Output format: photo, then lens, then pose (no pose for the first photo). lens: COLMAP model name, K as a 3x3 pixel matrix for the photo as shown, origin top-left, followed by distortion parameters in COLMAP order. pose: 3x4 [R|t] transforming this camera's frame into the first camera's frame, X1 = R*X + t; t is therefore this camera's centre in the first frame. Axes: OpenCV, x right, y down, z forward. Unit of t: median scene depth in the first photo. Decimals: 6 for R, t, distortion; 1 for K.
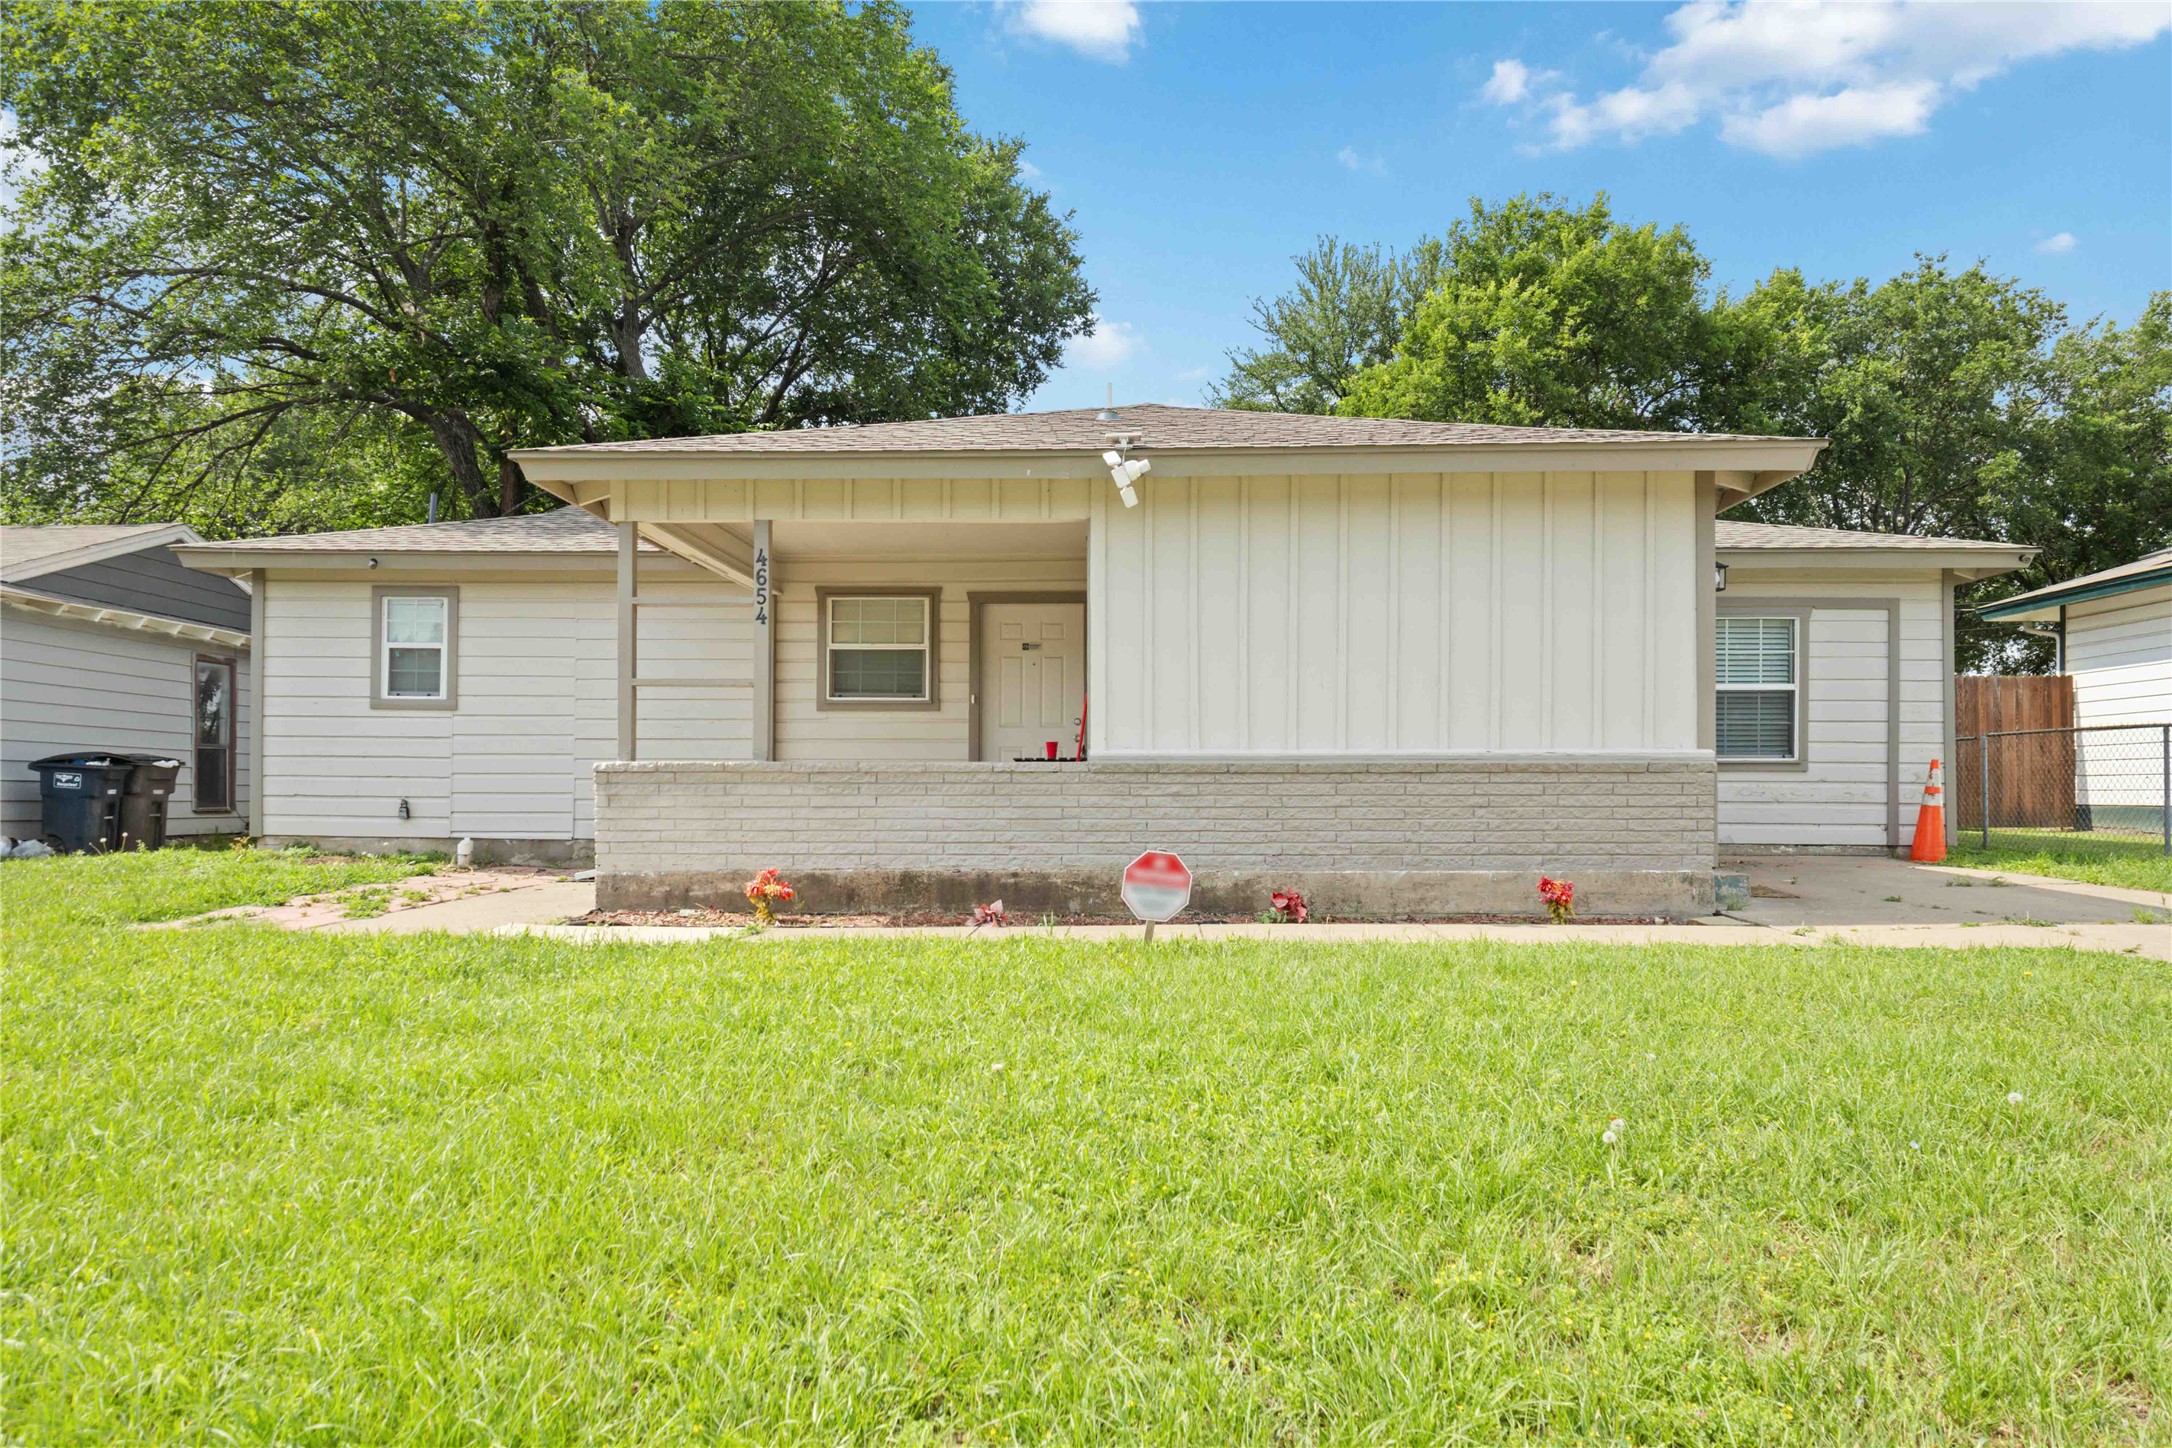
lens RADIAL K [[1445.1, 0, 1105.5], [0, 1445.1, 775.7], [0, 0, 1]] dist [-0.005618, 0.000296]
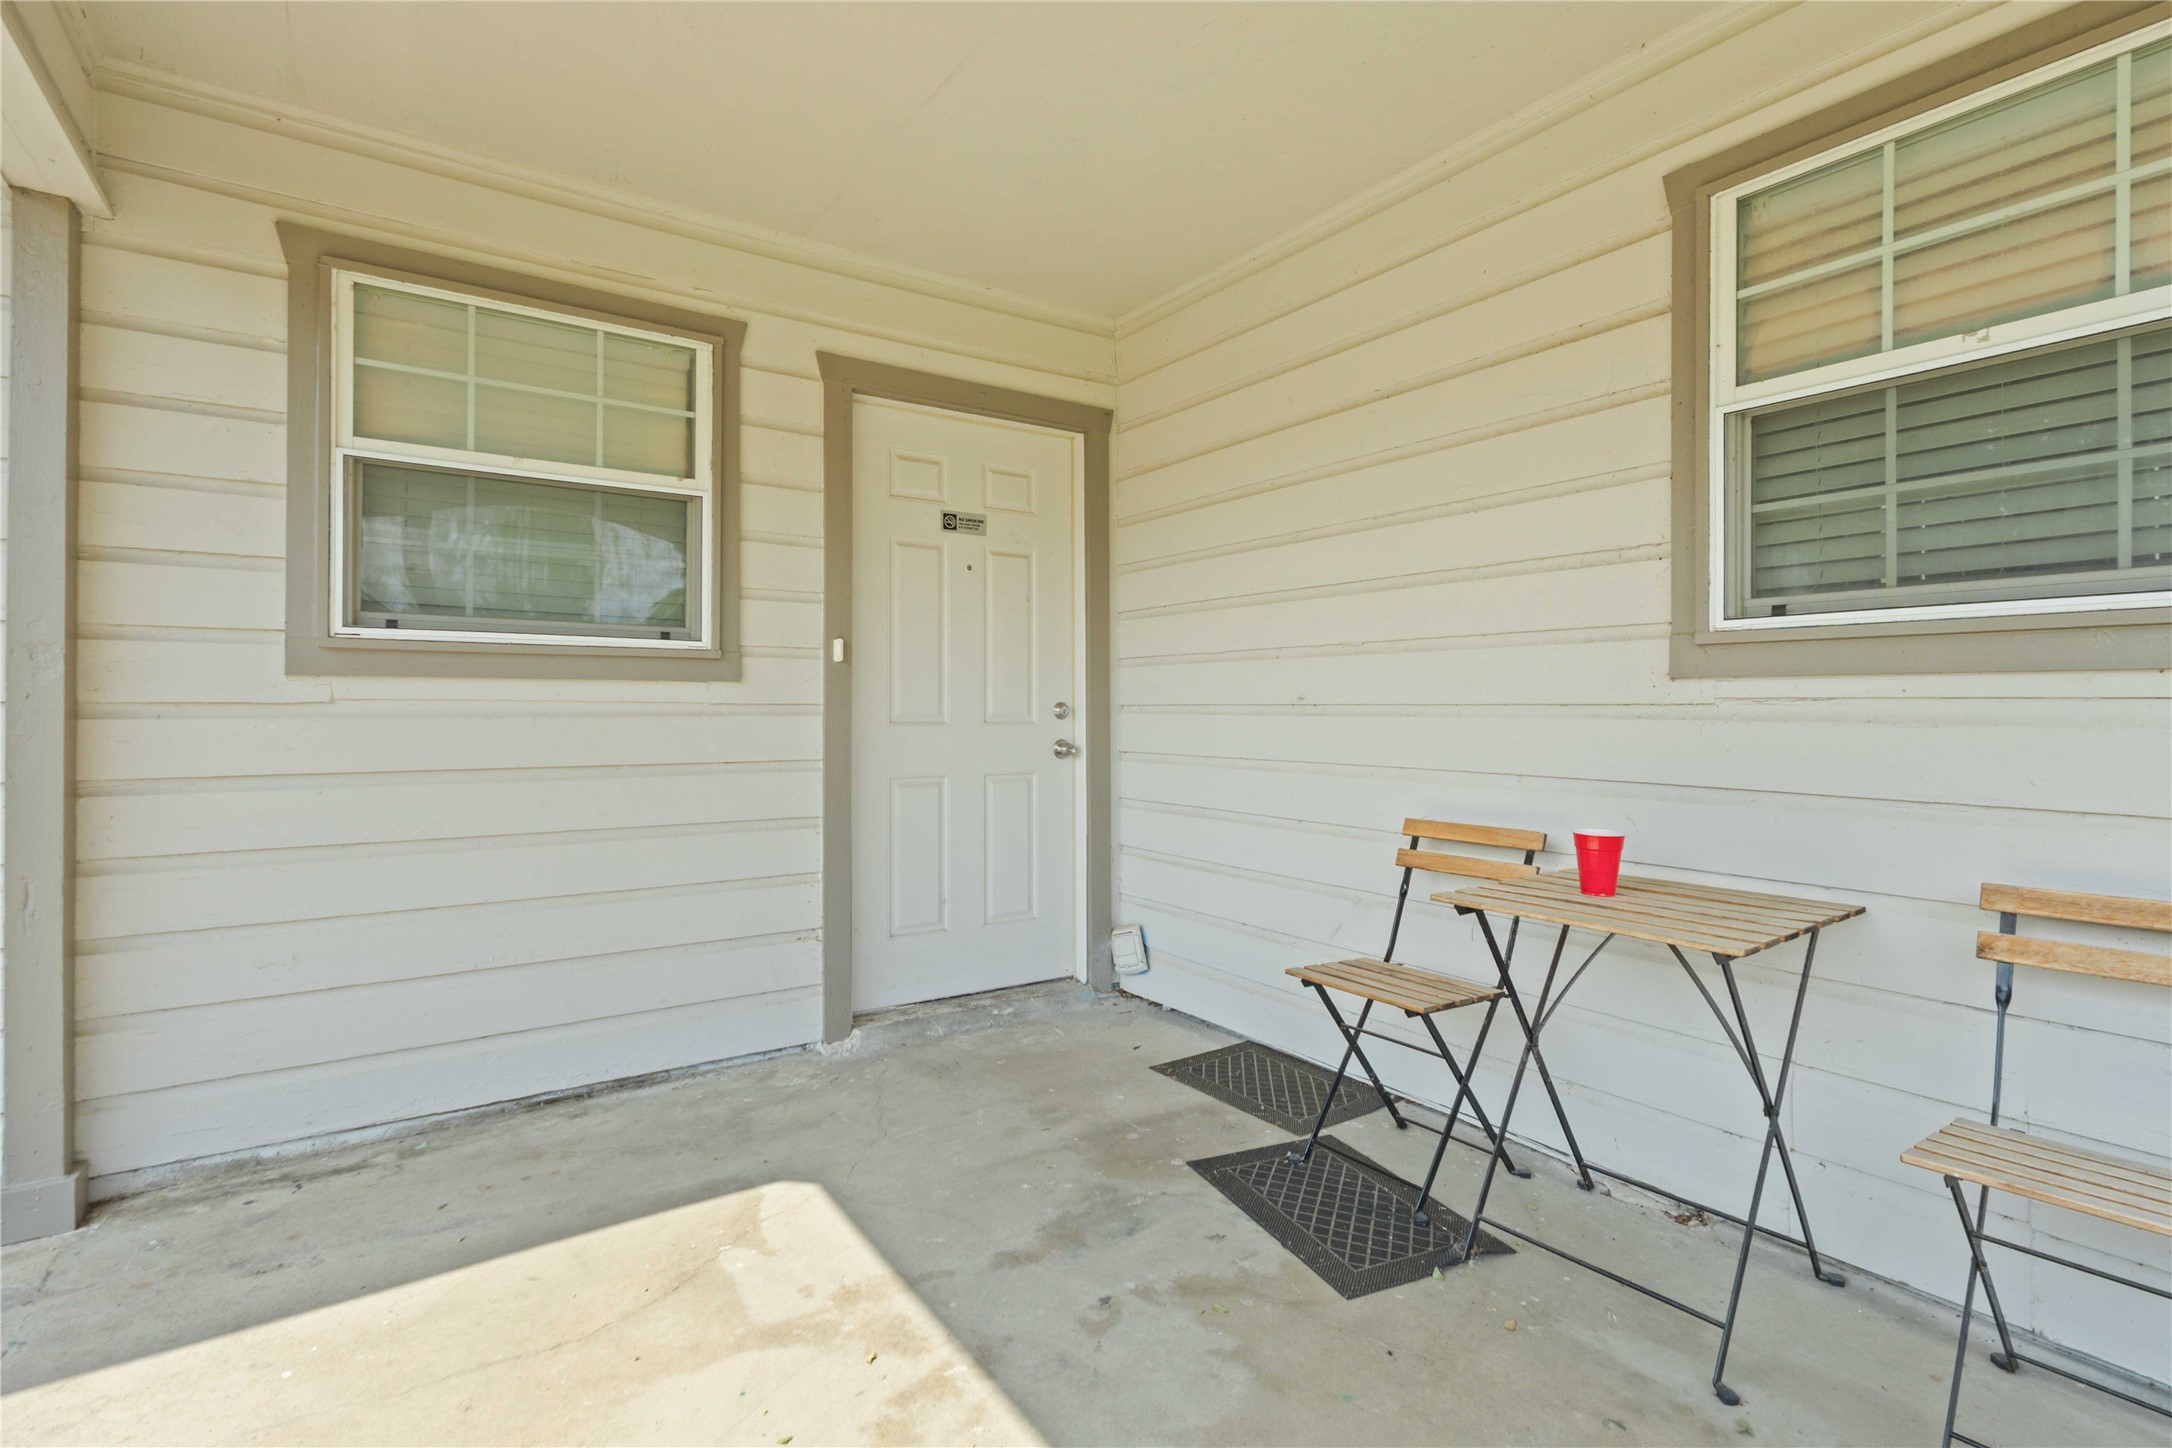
lens RADIAL K [[1015.4, 0, 1101.2], [0, 1015.4, 705.0], [0, 0, 1]] dist [-0.005686, 0.004386]
pose [[0.805443, -0.001843, 0.592670, -0.187440], [-0.001343, 0.999987, 0.004935, -0.039970], [-0.592671, -0.004771, 0.805430, 0.748179]]
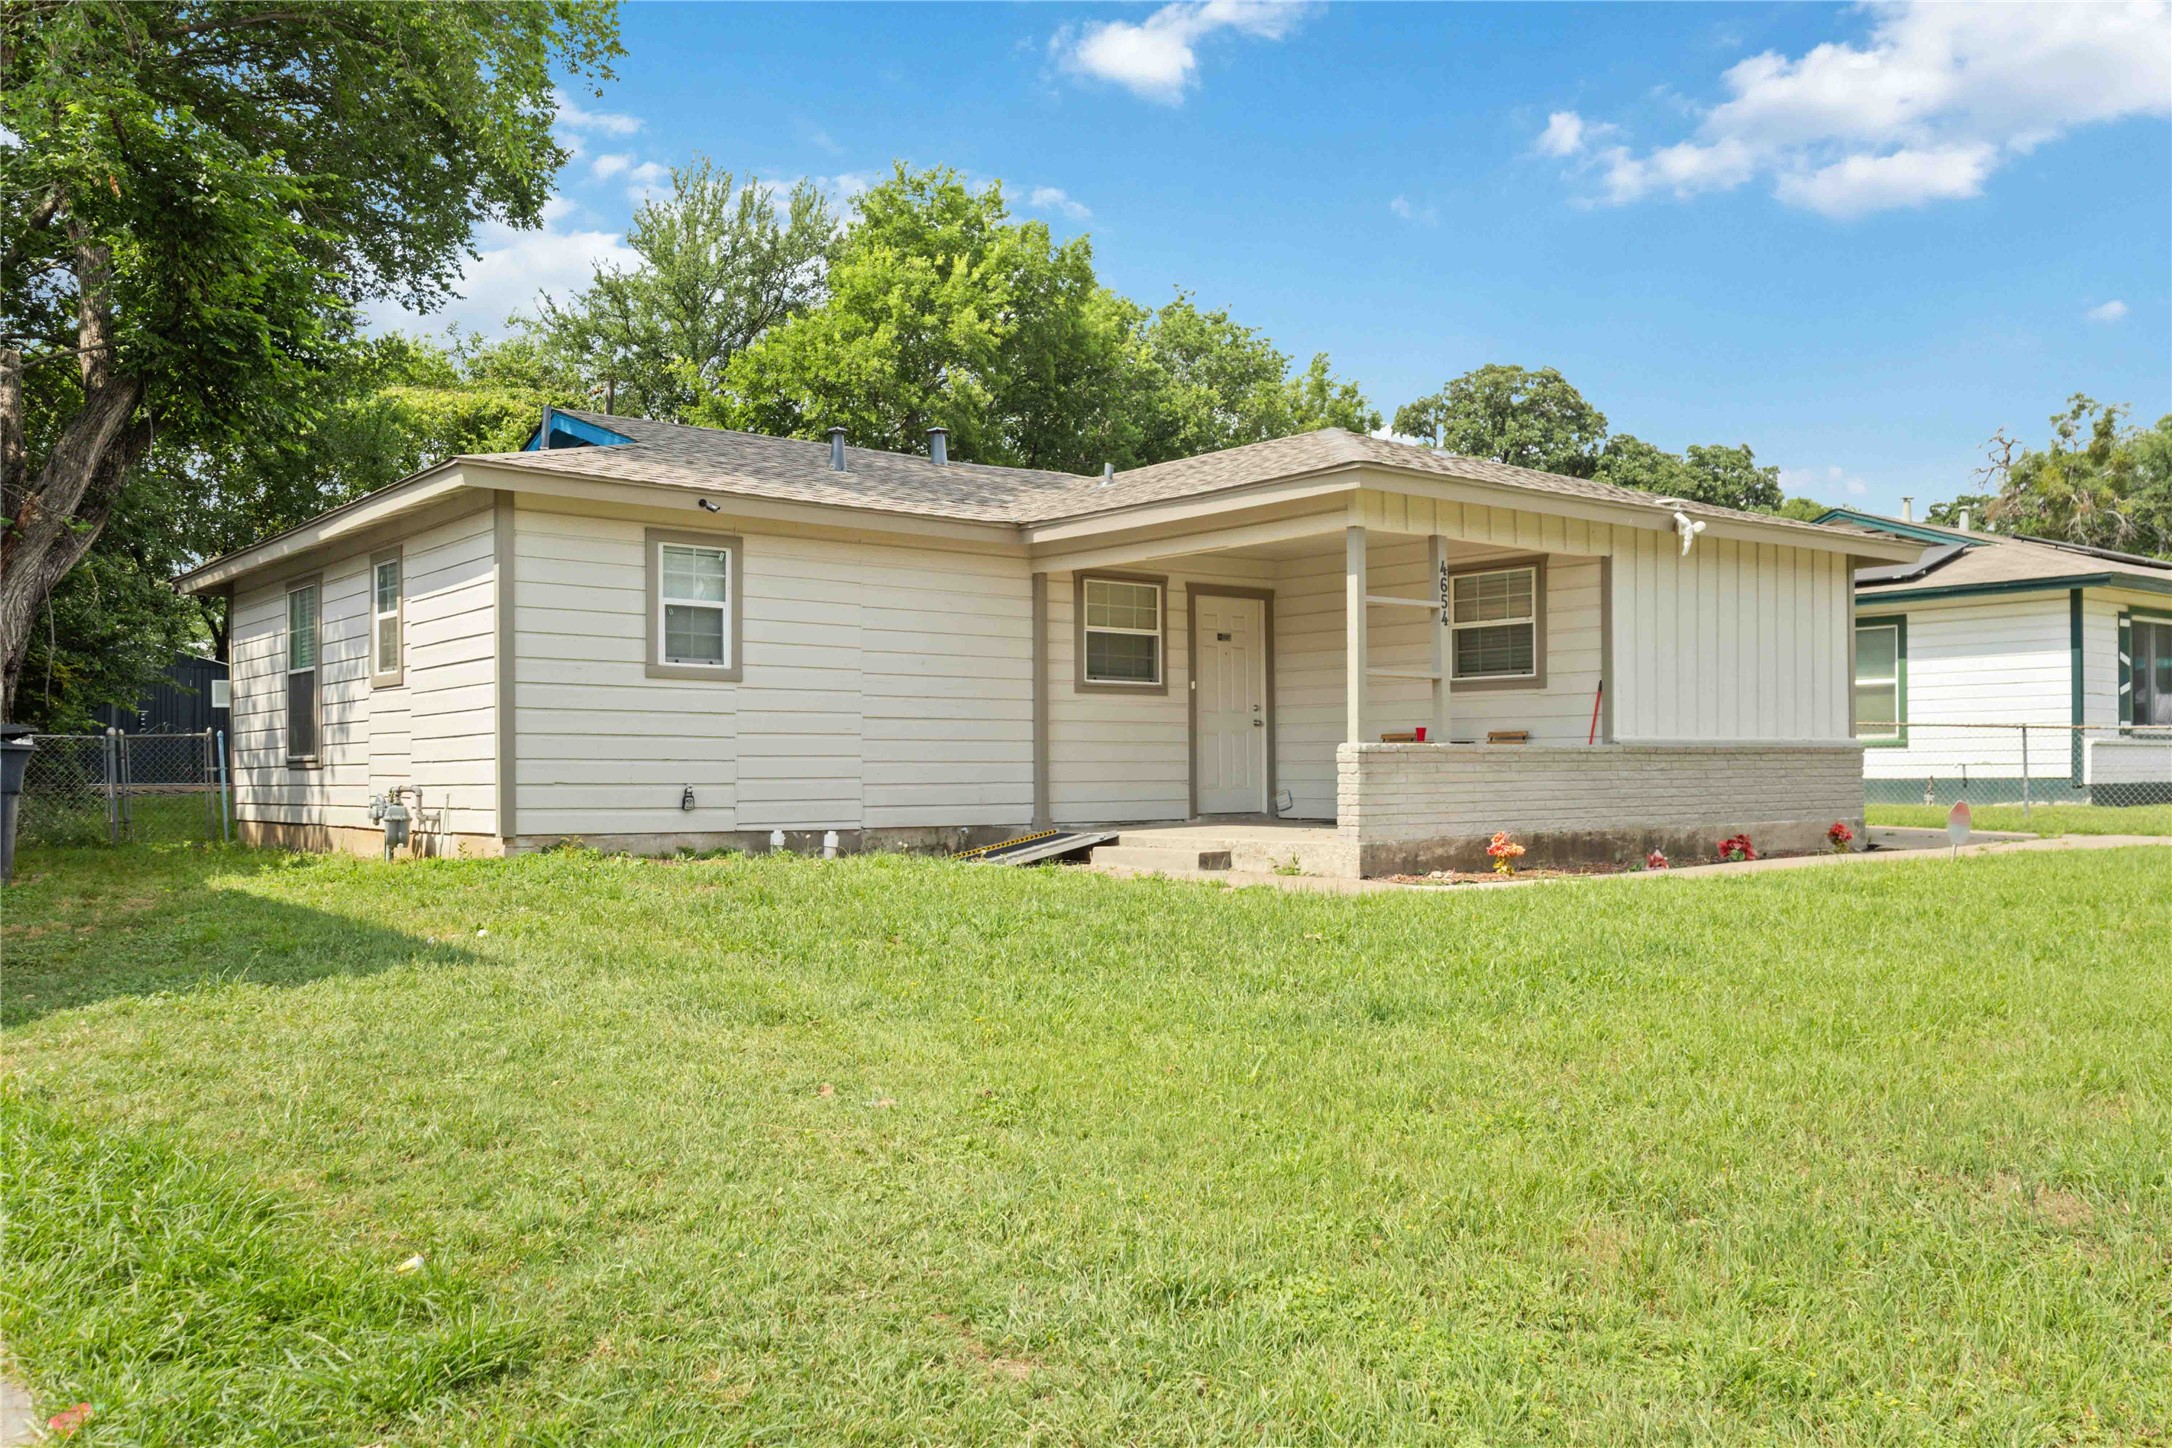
lens RADIAL K [[1720.3, 0, 1081.7], [0, 1720.3, 780.3], [0, 0, 1]] dist [0.006785, 0.004251]
pose [[0.765419, -0.009863, 0.643456, -0.951636], [0.003868, 0.999935, 0.010726, 0.002800], [-0.643520, -0.005720, 0.765408, 0.090682]]
